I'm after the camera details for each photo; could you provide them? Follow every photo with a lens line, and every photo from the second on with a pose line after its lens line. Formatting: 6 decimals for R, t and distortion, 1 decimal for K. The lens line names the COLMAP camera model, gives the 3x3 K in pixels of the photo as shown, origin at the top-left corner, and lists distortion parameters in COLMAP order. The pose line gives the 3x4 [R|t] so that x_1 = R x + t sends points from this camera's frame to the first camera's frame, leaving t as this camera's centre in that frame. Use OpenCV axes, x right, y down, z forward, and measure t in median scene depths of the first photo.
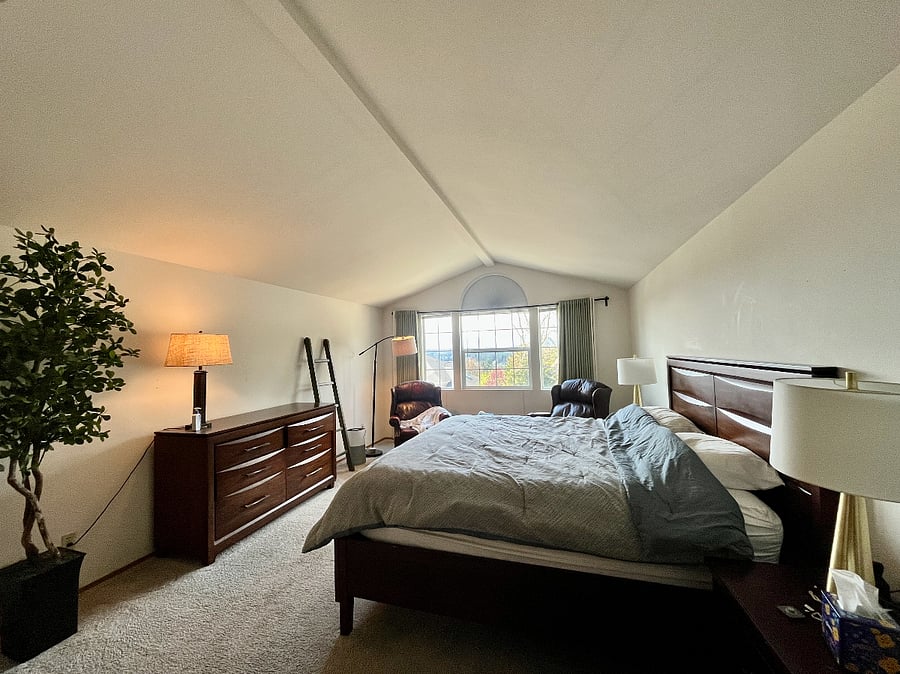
lens RADIAL K [[363.9, 0, 446.0], [0, 363.9, 337.5], [0, 0, 1]] dist [-0.004242, -0.000292]
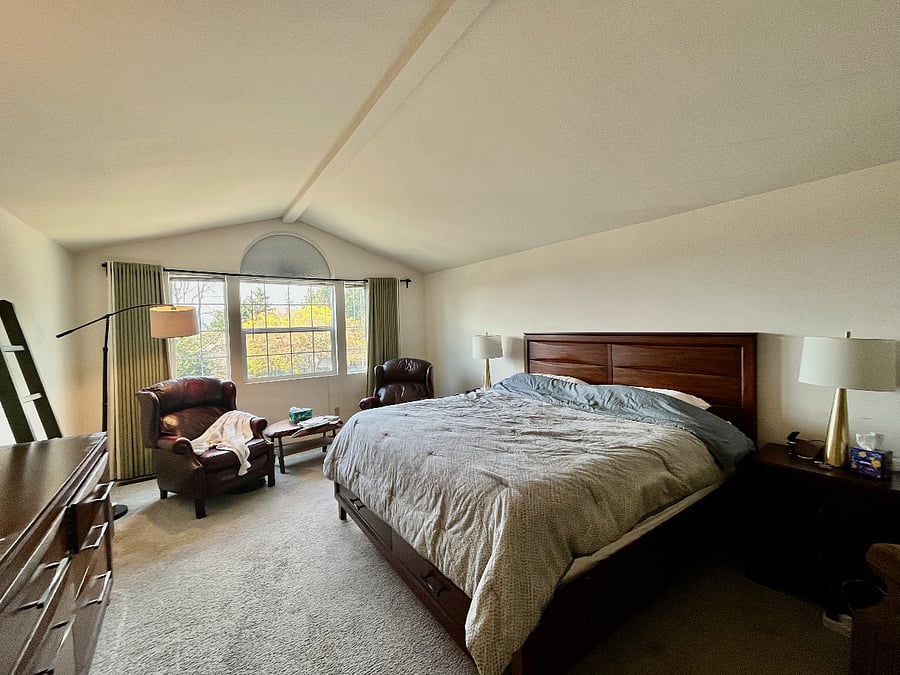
lens RADIAL K [[363.9, 0, 445.6], [0, 363.9, 334.3], [0, 0, 1]] dist [-0.004242, -0.000292]
pose [[0.621234, -0.002917, 0.783620, -0.316095], [-0.023206, 0.999486, 0.022118, 0.021444], [-0.783282, -0.031925, 0.620847, 0.270221]]
